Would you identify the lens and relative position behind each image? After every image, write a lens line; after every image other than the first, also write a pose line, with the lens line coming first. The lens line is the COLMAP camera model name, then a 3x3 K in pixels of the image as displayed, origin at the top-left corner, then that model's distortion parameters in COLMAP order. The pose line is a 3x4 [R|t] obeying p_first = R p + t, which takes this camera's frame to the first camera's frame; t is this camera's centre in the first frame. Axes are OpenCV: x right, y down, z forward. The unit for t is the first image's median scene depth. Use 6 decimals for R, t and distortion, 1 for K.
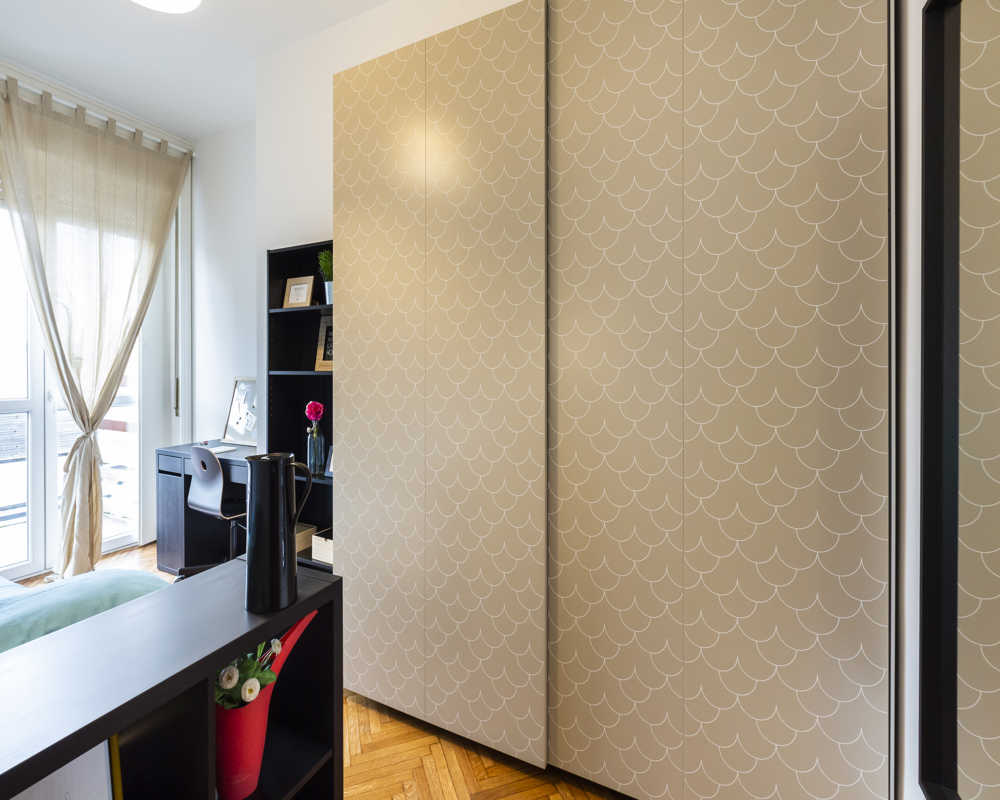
lens RADIAL K [[474.8, 0, 498.2], [0, 474.8, 365.3], [0, 0, 1]] dist [0.002566, 0.000232]
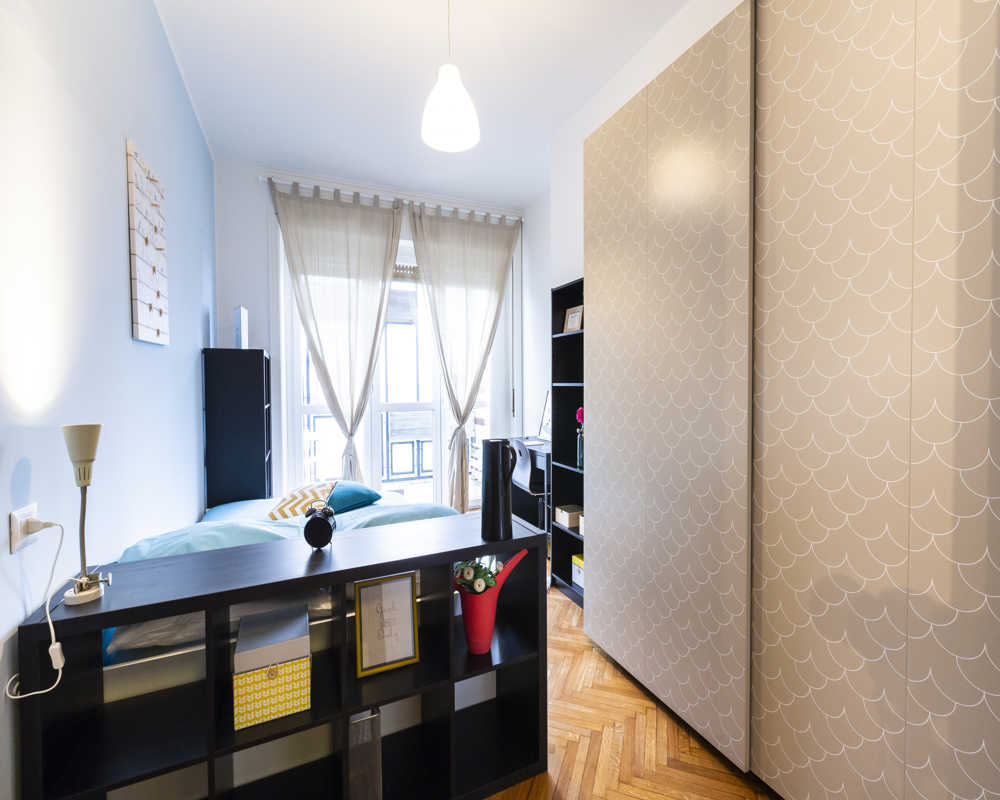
lens RADIAL K [[454.3, 0, 497.2], [0, 454.3, 382.2], [0, 0, 1]] dist [0.000346, 0.000336]
pose [[0.770802, -0.008598, -0.637017, 0.193746], [0.015587, 0.999864, 0.005365, 0.000449], [0.636884, -0.014064, 0.770831, -0.045789]]
